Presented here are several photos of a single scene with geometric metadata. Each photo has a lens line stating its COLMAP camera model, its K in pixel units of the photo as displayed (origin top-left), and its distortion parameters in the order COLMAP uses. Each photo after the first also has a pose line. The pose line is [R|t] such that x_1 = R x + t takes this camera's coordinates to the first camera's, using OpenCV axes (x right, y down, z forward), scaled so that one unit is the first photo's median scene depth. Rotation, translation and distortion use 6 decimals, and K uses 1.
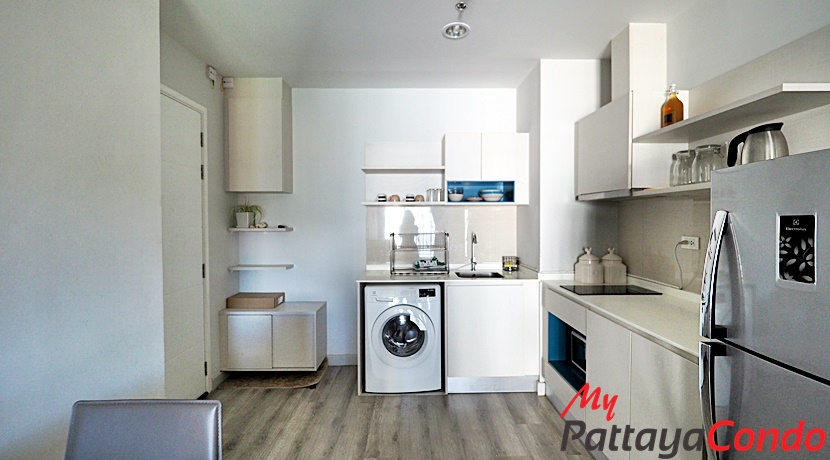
lens RADIAL K [[347.9, 0, 415.0], [0, 347.9, 226.4], [0, 0, 1]] dist [-0.004041, -0.002472]
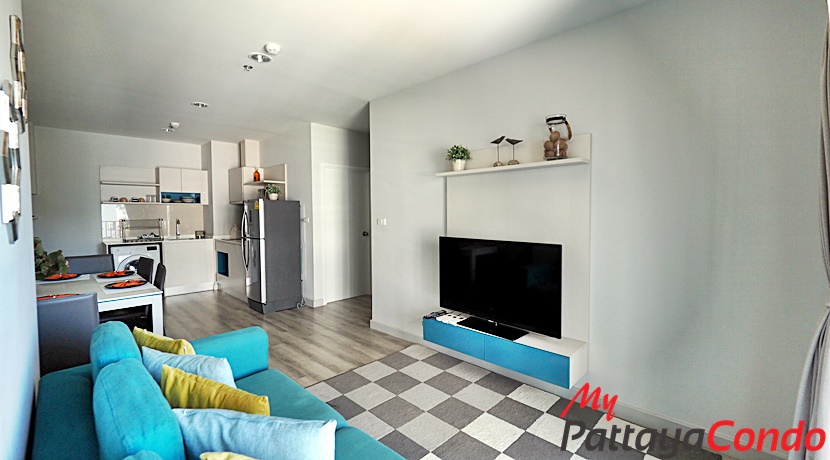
lens RADIAL K [[347.9, 0, 418.1], [0, 347.9, 225.6], [0, 0, 1]] dist [-0.004041, -0.002472]
pose [[0.699169, -0.026239, 0.714474, -0.291048], [0.012373, 0.999621, 0.024603, 0.027021], [-0.714849, -0.008362, 0.699229, -1.375581]]
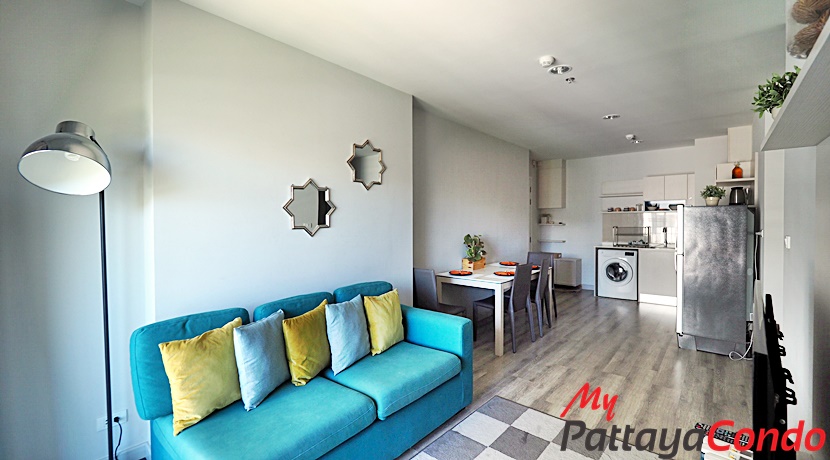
lens RADIAL K [[347.9, 0, 417.6], [0, 347.9, 228.5], [0, 0, 1]] dist [-0.004041, -0.002472]
pose [[0.748846, 0.014037, -0.662595, 0.438557], [-0.006587, 0.999884, 0.013738, 0.010124], [0.662711, -0.005923, 0.748852, -1.371938]]
